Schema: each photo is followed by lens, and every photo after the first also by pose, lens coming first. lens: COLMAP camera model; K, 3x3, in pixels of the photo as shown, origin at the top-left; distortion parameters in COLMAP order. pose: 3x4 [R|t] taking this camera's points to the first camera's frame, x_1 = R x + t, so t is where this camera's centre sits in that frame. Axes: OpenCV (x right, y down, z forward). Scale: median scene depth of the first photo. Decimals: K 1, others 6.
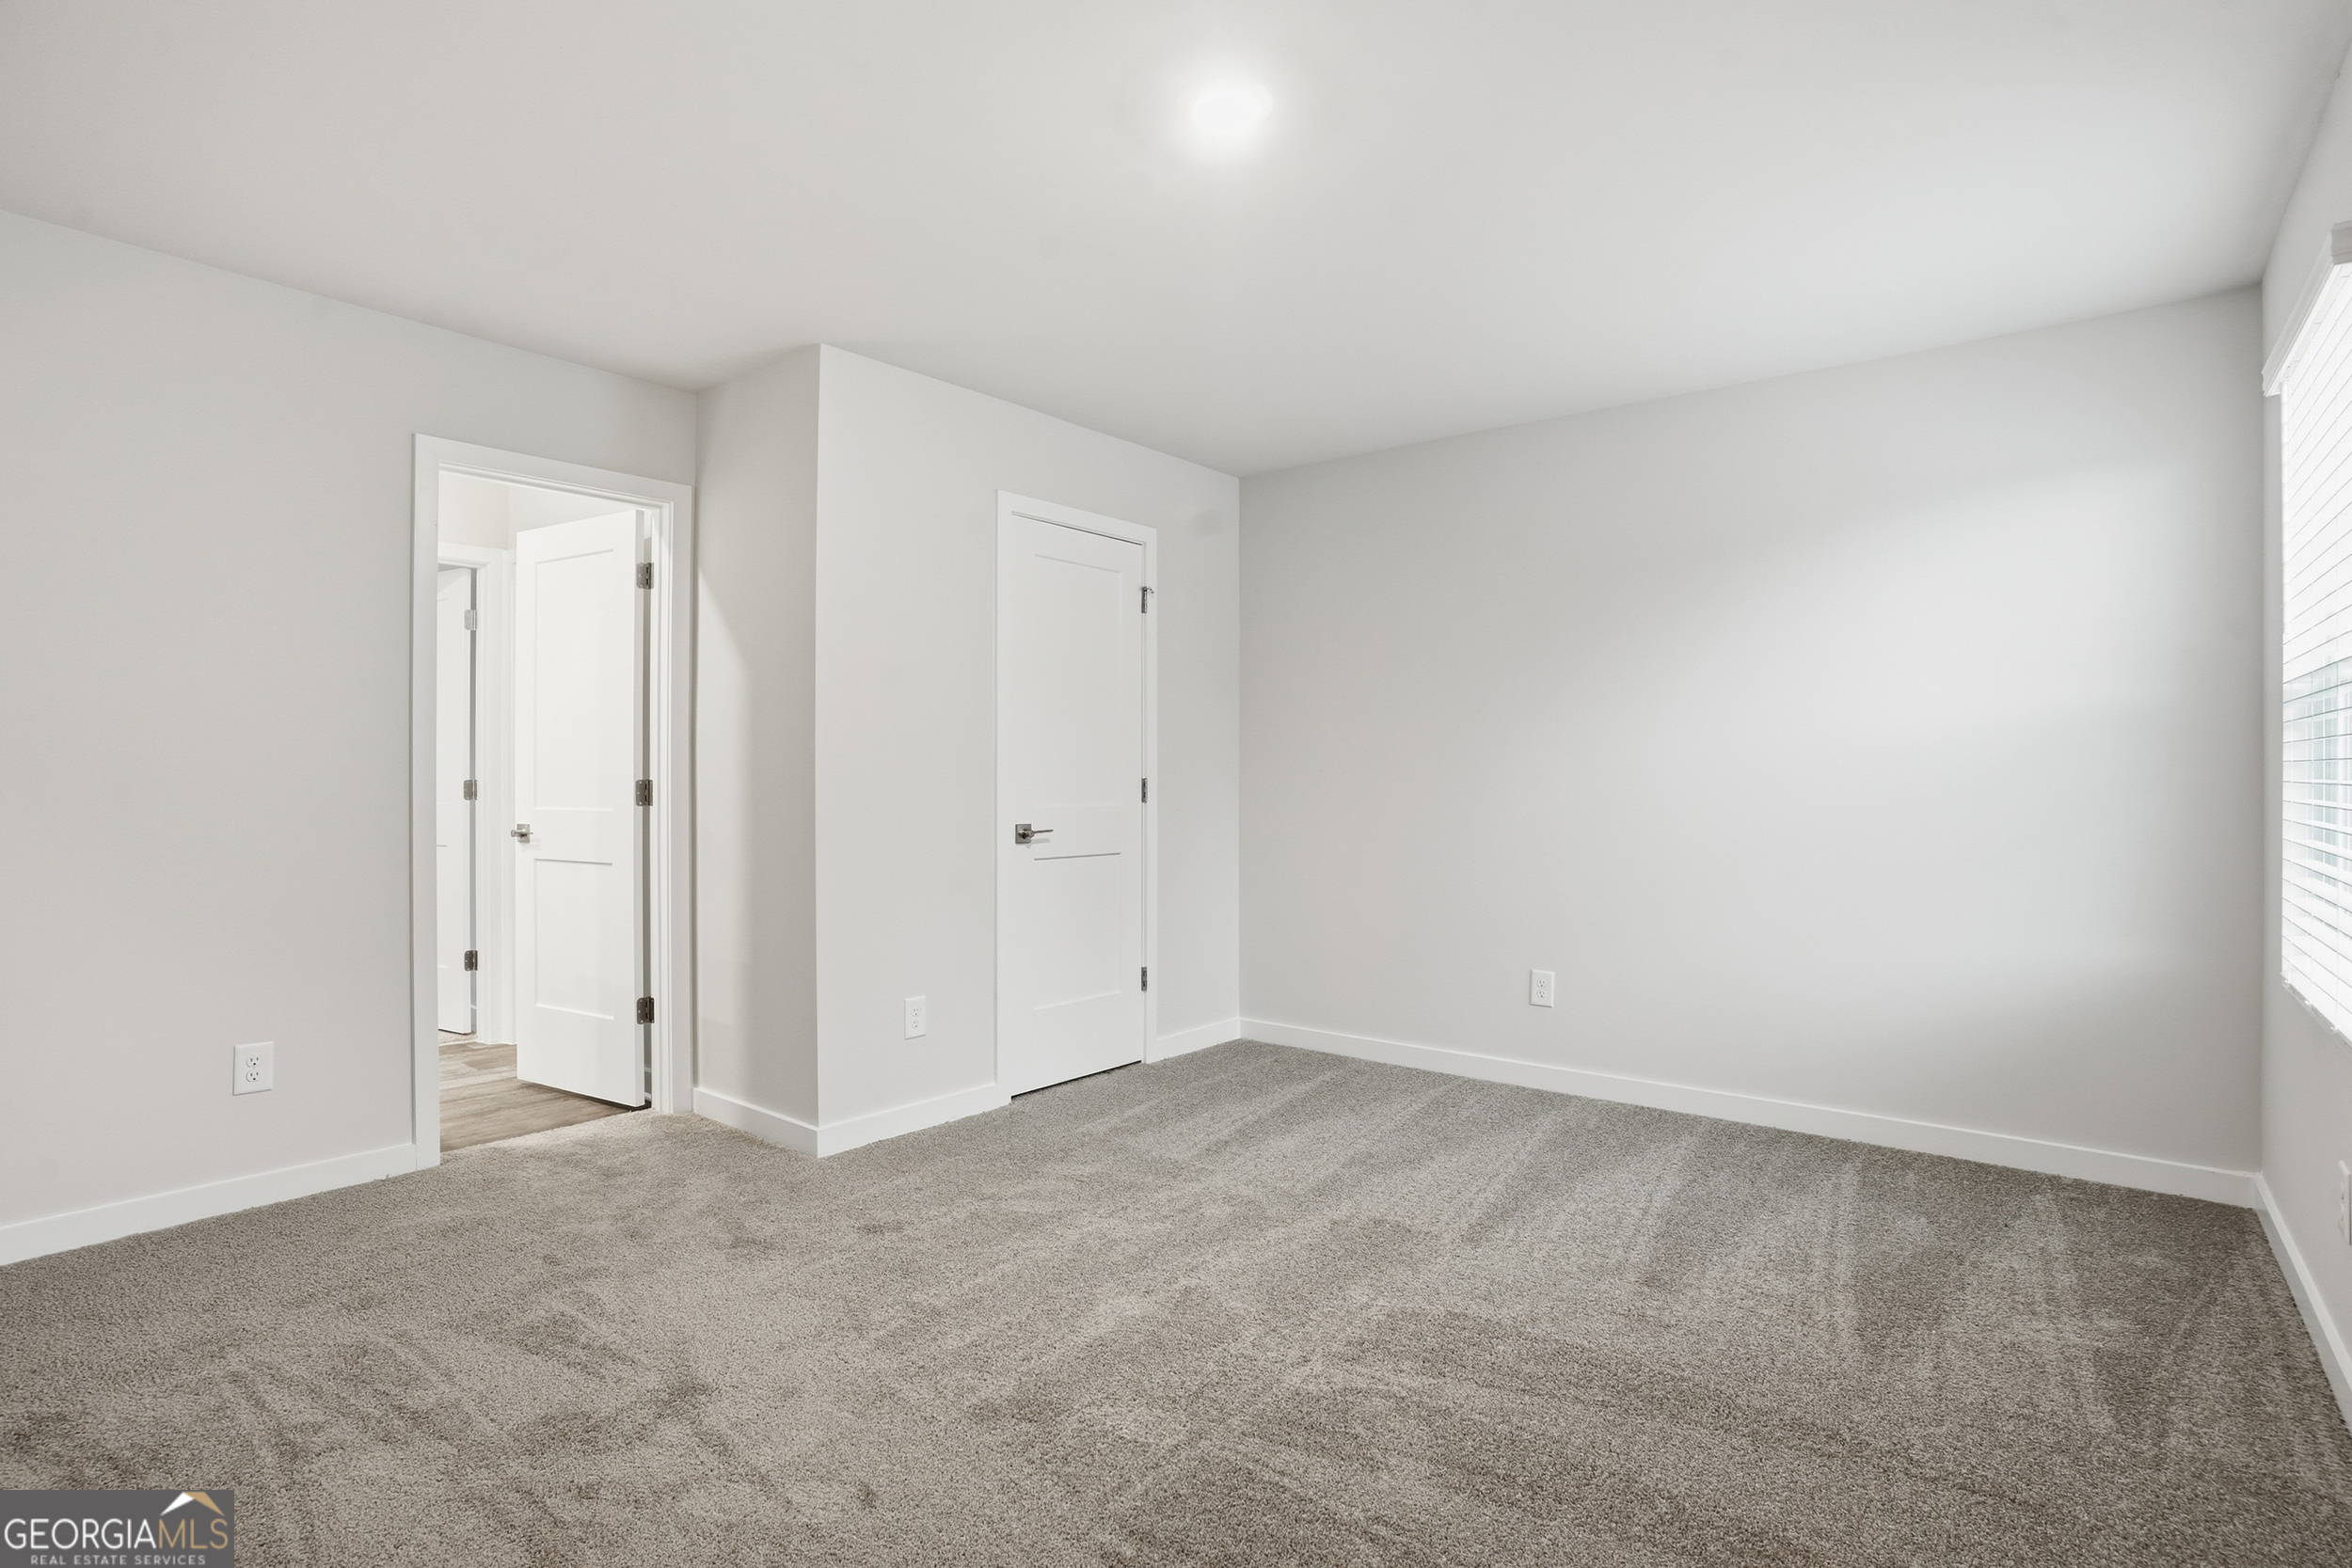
lens RADIAL K [[1155.4, 0, 1177.0], [0, 1155.4, 778.9], [0, 0, 1]] dist [-0.049761, 0.016142]
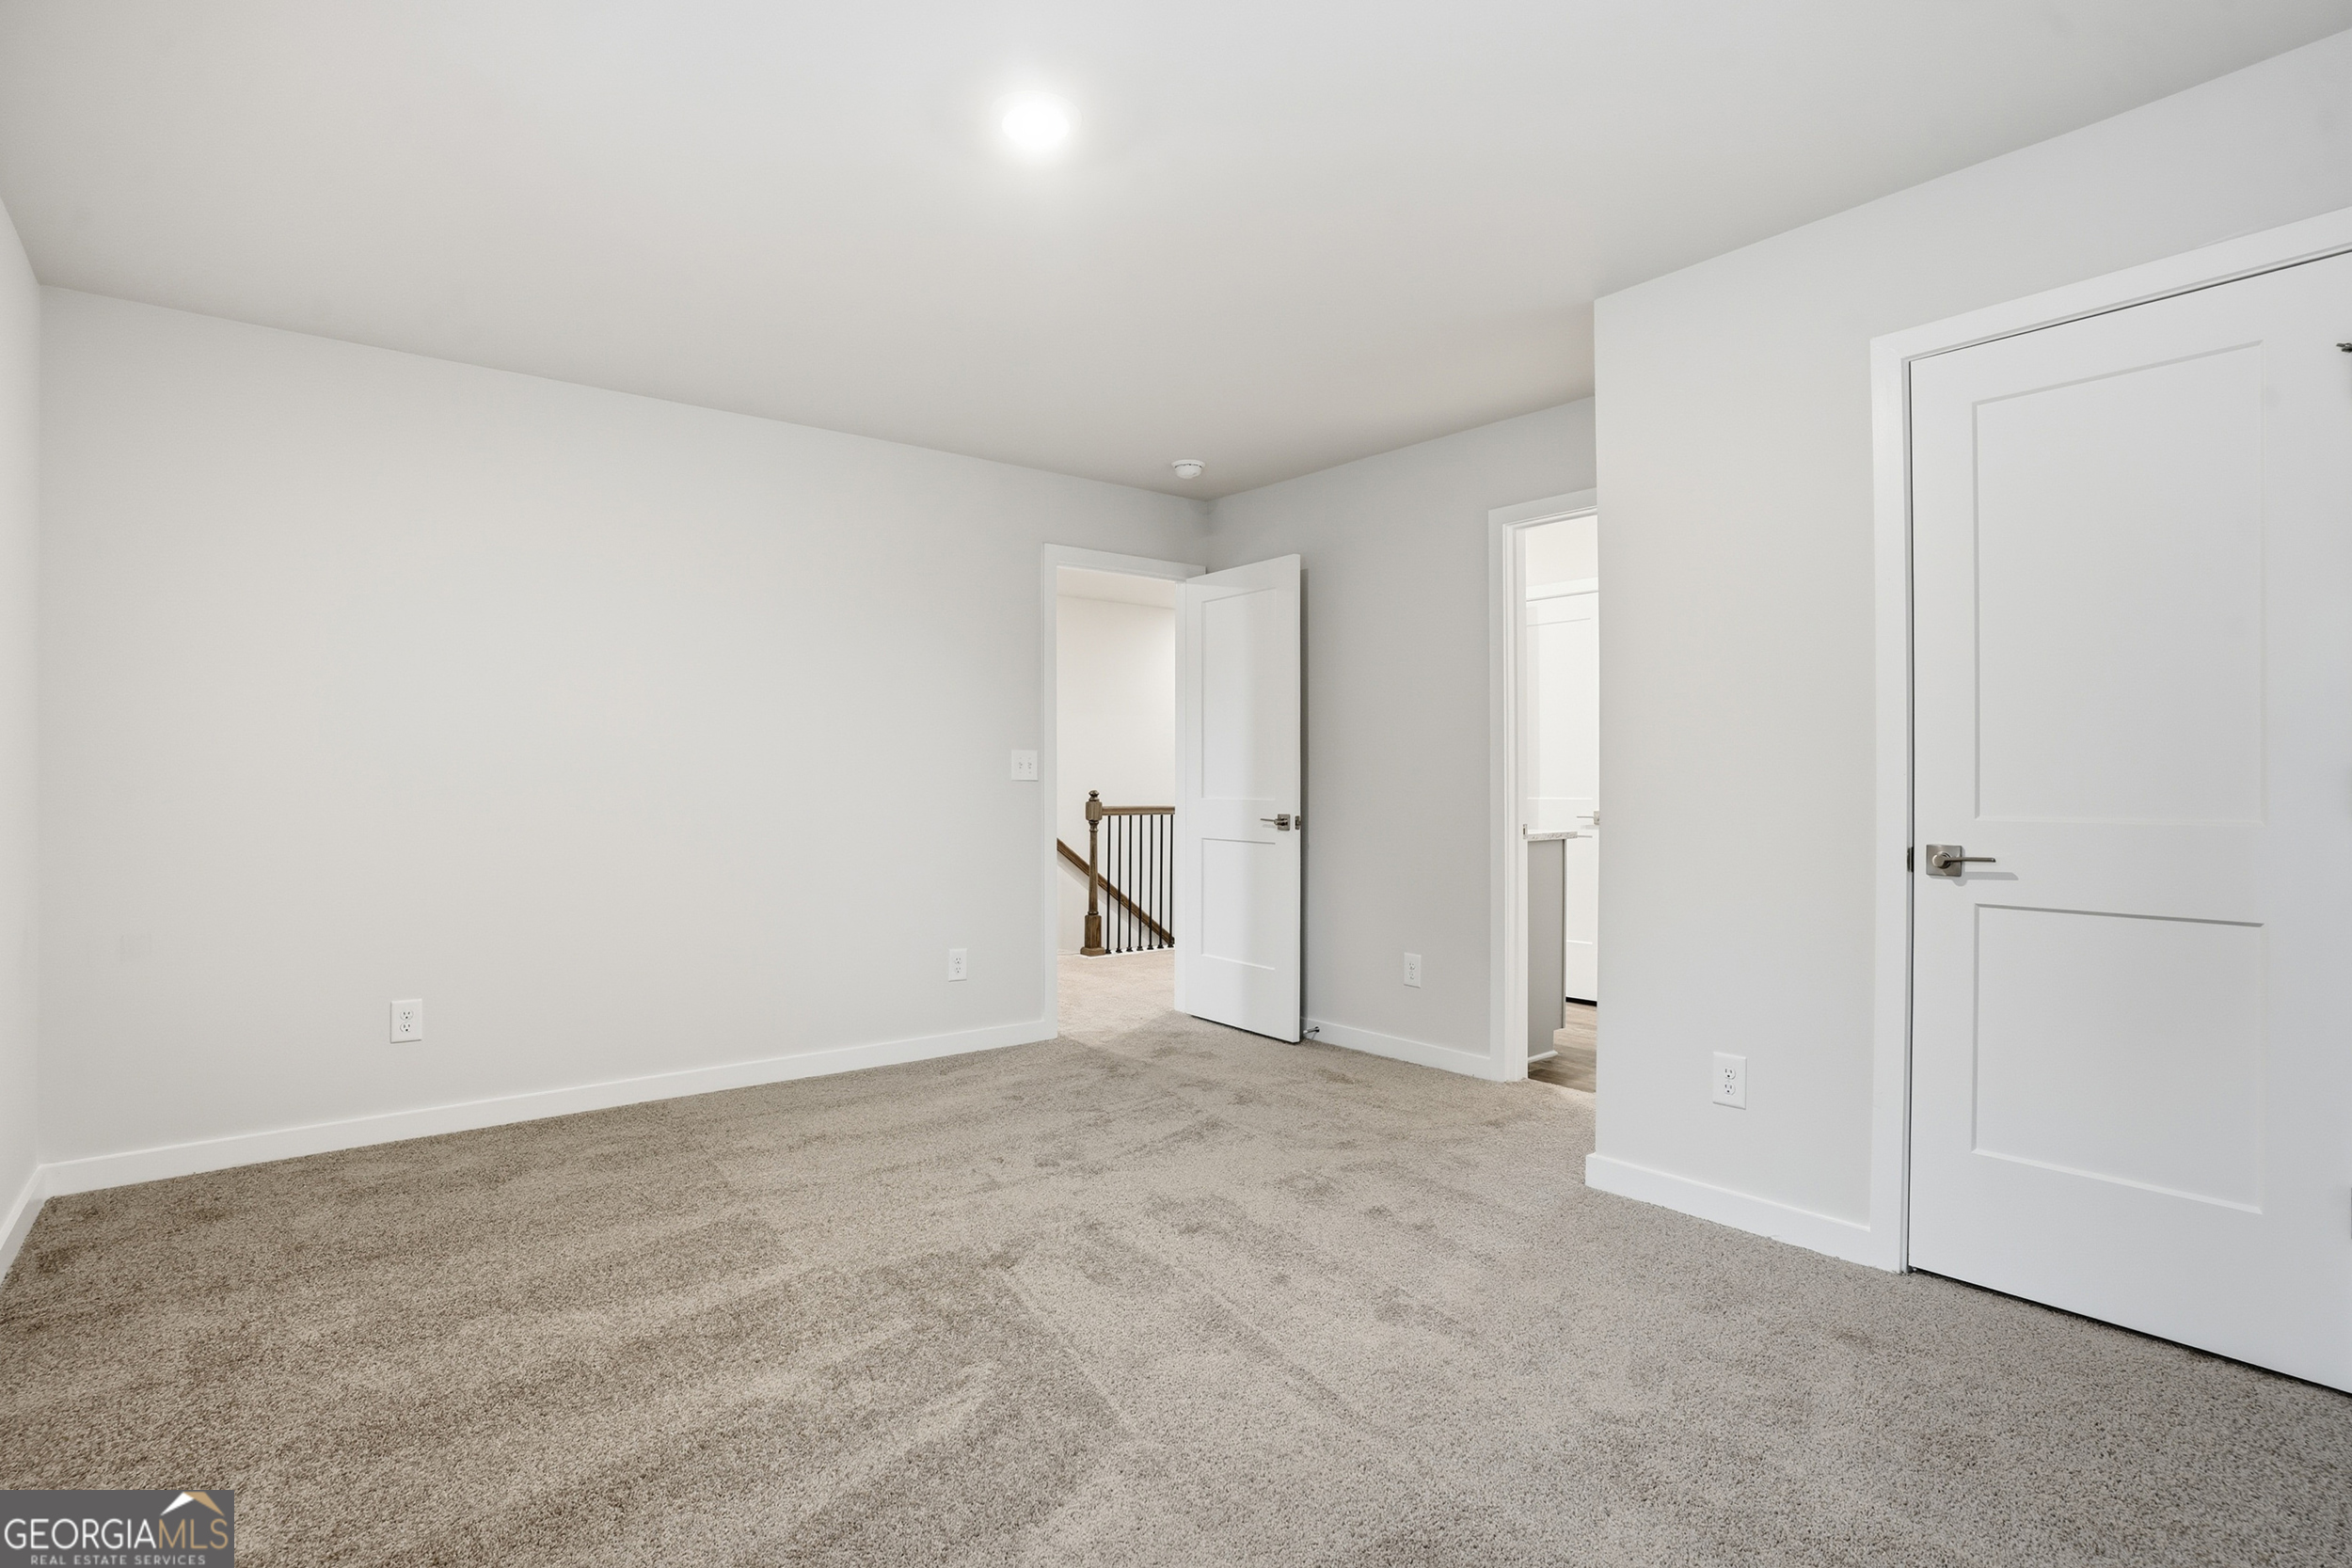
lens RADIAL K [[1155.4, 0, 1189.3], [0, 1155.4, 782.4], [0, 0, 1]] dist [-0.049761, 0.016142]
pose [[-0.182599, 0.001666, -0.983186, 0.546034], [-0.002018, 0.999996, 0.002069, 0.004935], [0.983185, 0.002362, -0.182595, 0.717449]]
